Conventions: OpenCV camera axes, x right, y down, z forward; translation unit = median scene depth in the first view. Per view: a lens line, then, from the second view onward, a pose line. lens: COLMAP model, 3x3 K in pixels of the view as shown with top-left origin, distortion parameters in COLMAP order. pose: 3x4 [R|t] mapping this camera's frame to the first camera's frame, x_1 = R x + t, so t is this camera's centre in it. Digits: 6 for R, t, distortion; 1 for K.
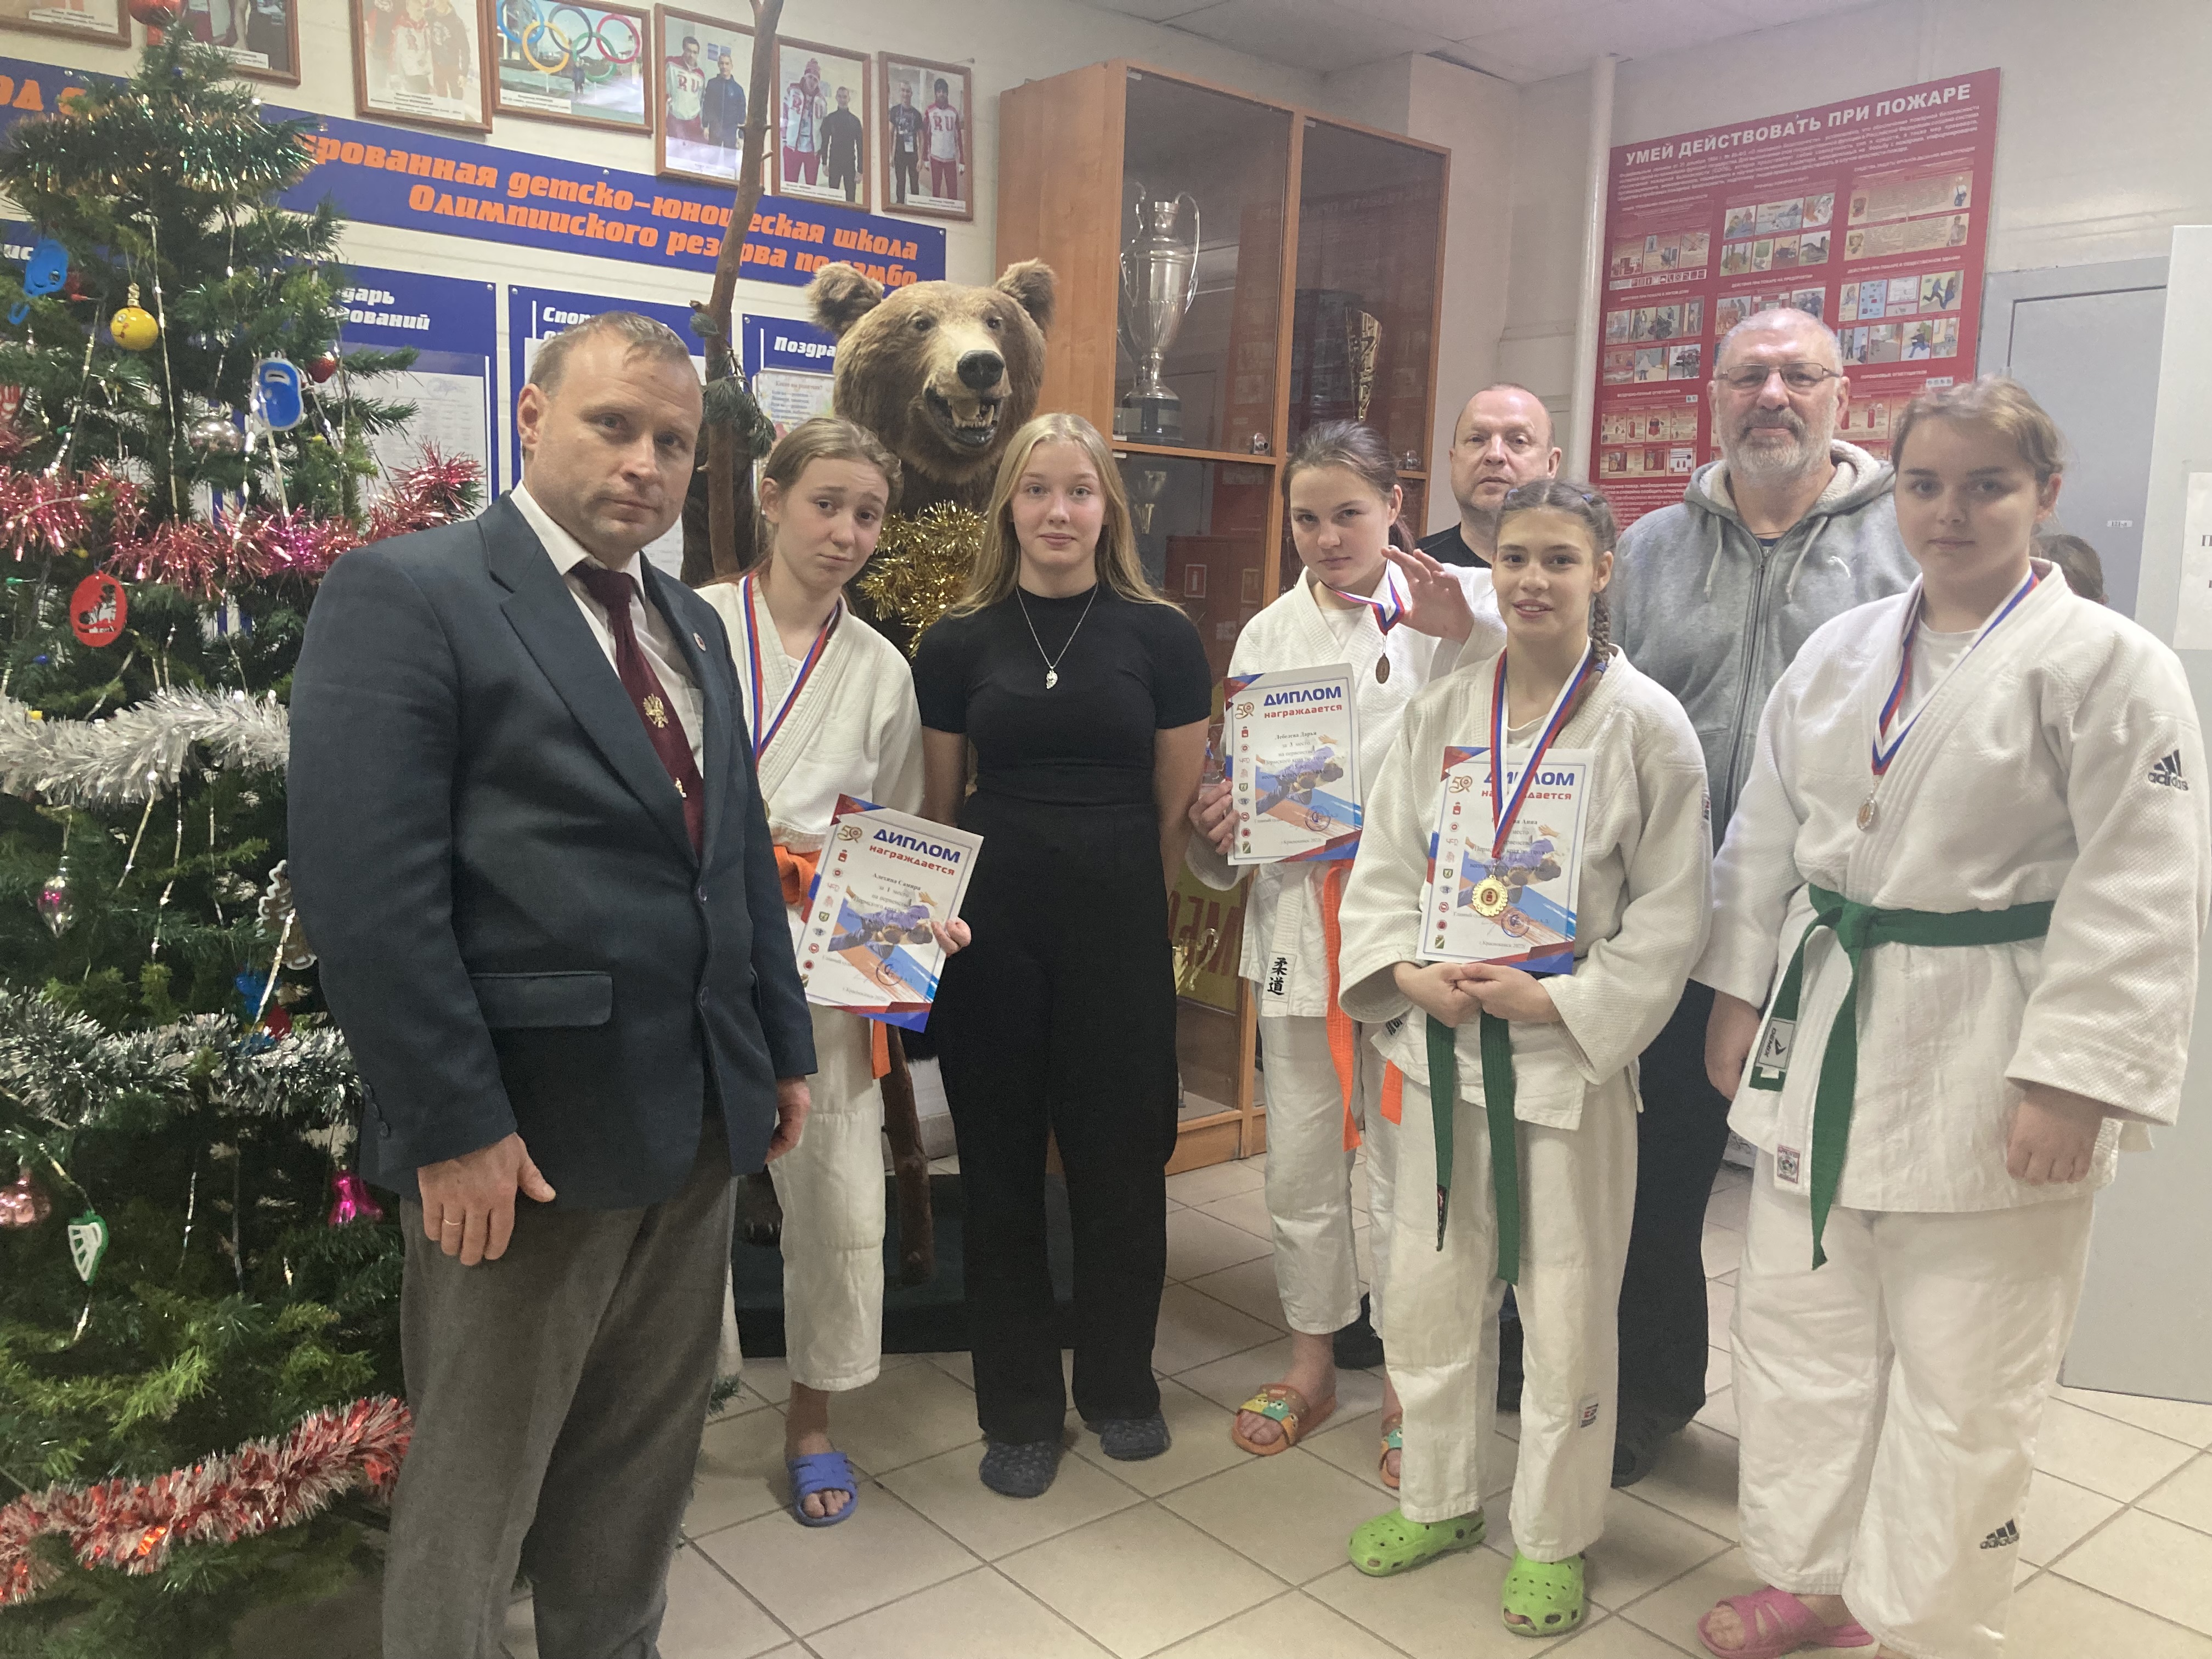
lens RADIAL K [[1800.3, 0, 1093.9], [0, 1800.3, 815.3], [0, 0, 1]] dist [-0.029317, 0.075272]
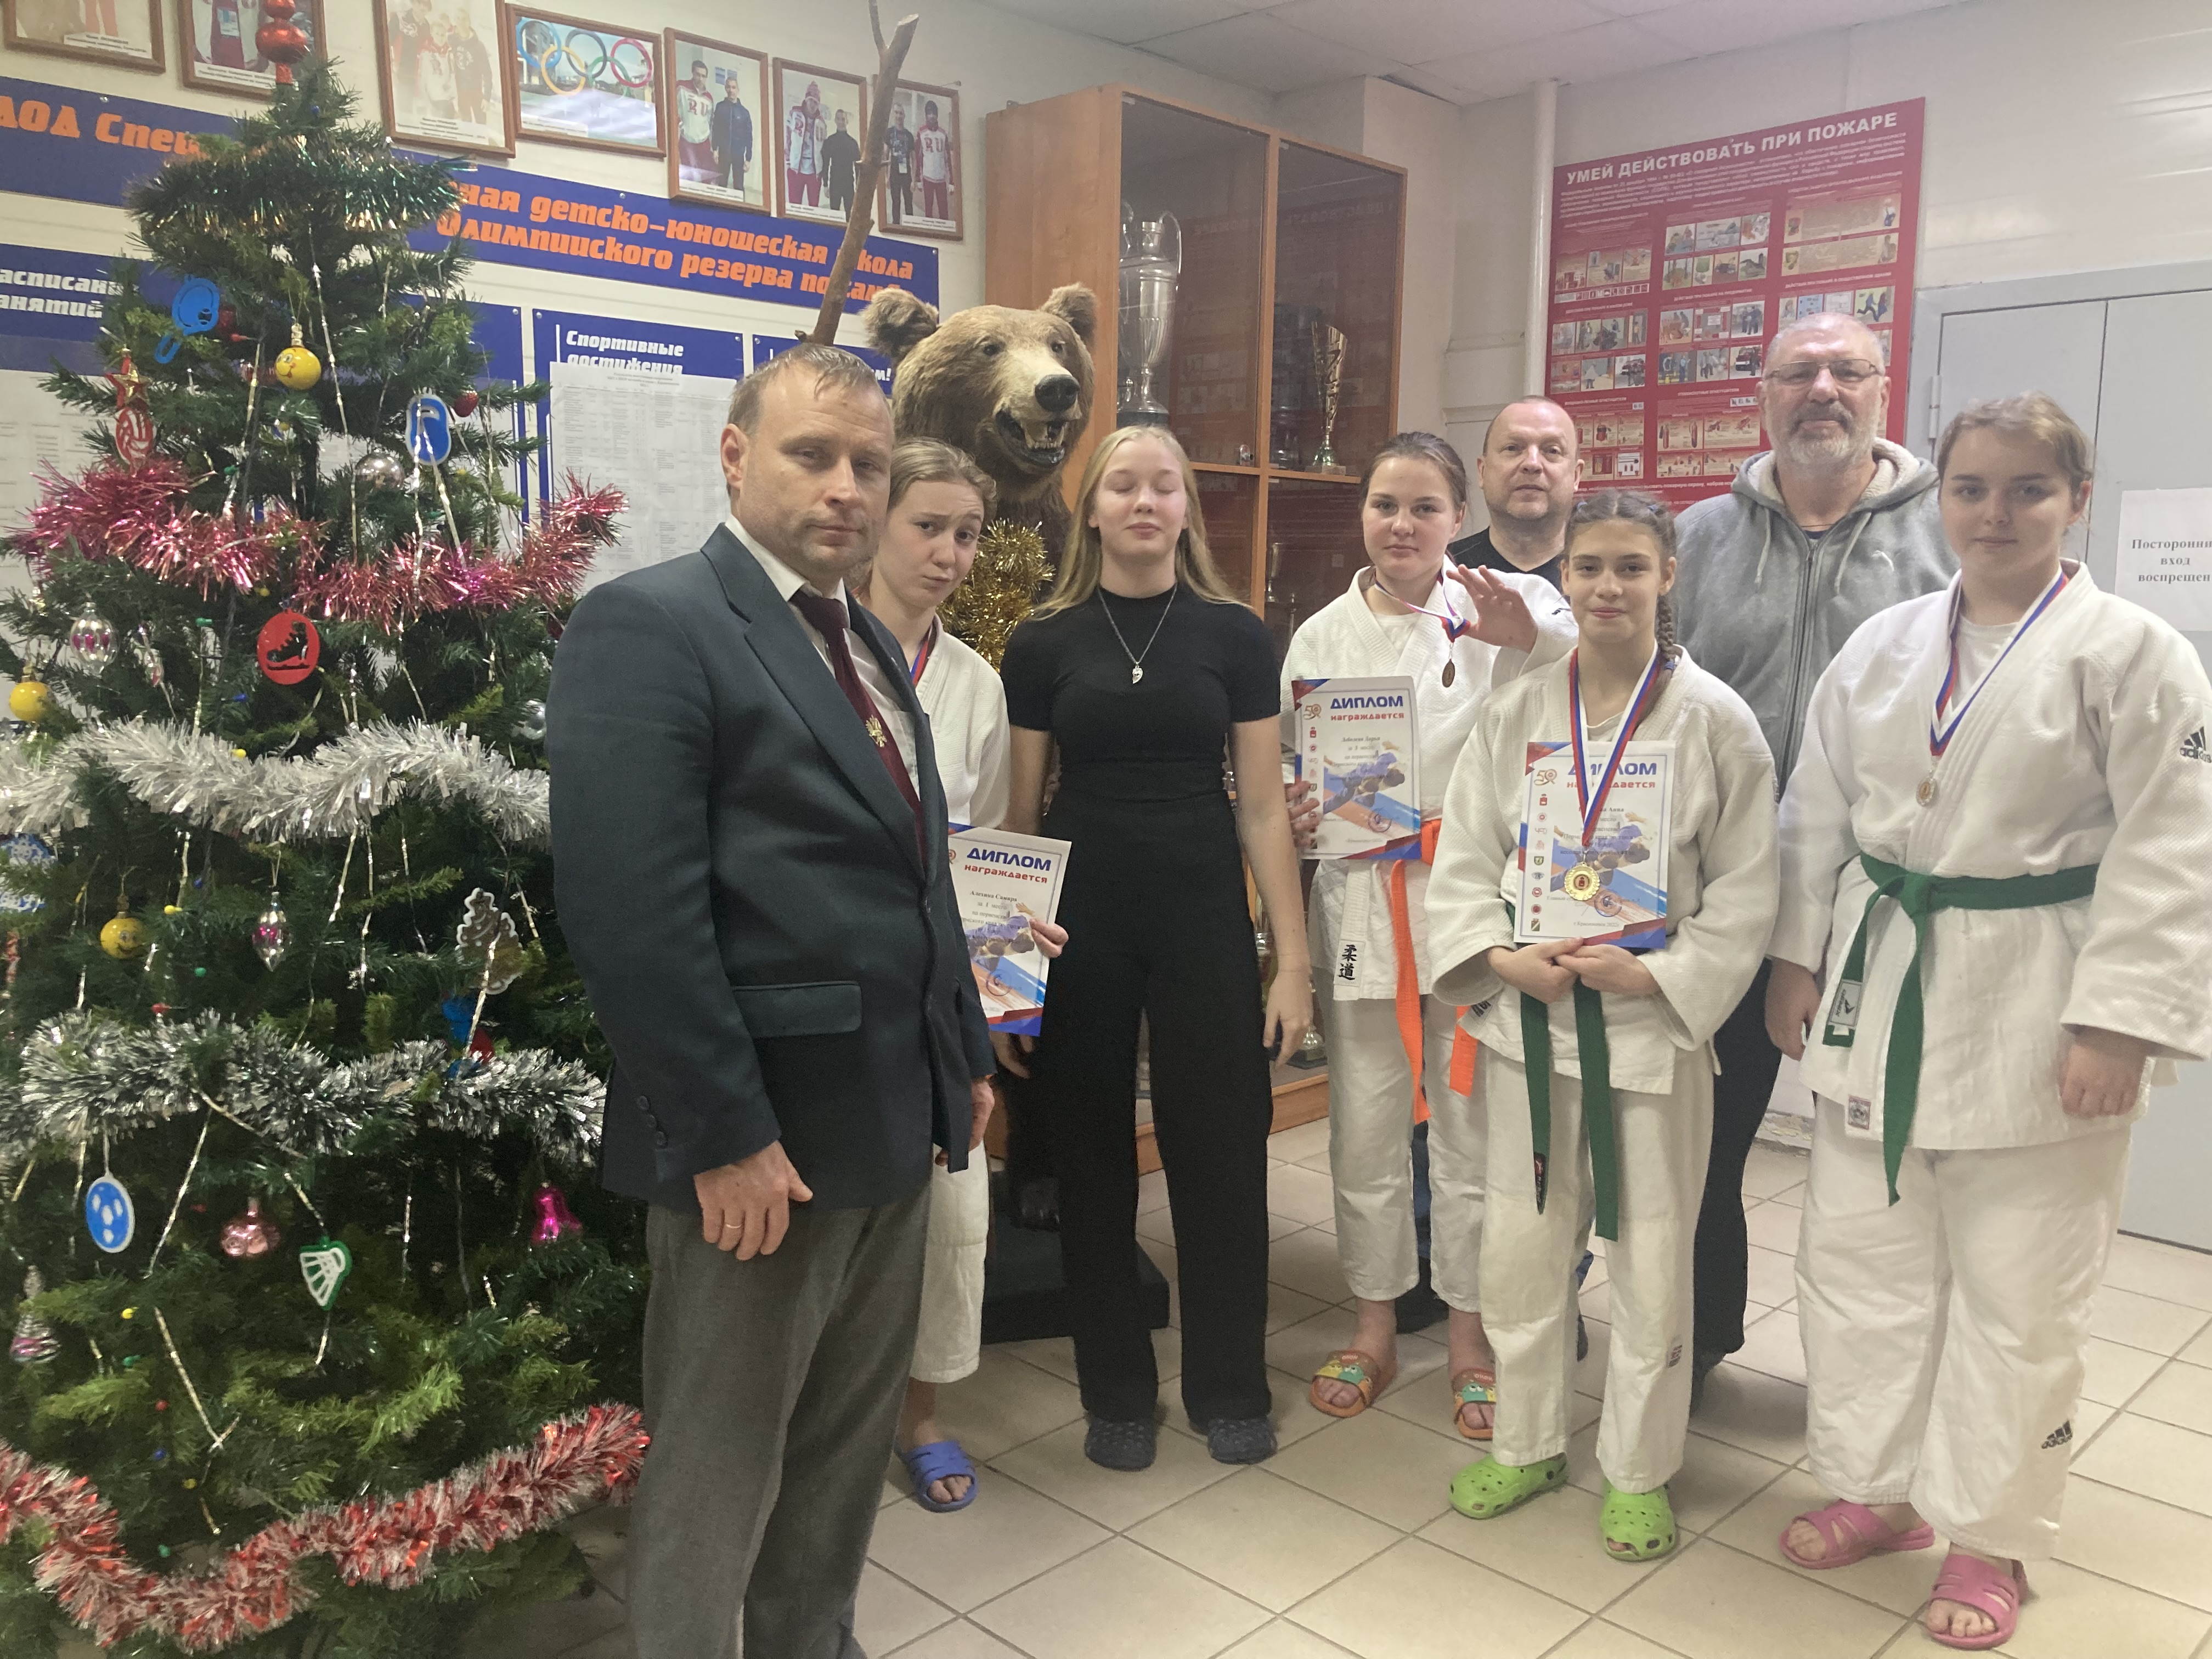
lens RADIAL K [[1804.6, 0, 1106.0], [0, 1804.6, 829.5], [0, 0, 1]] dist [-0.029479, 0.081470]
pose [[0.994410, -0.034690, 0.099726, -0.165910], [0.033998, 0.999385, 0.008629, -0.004112], [-0.099964, -0.005190, 0.994978, -0.046182]]
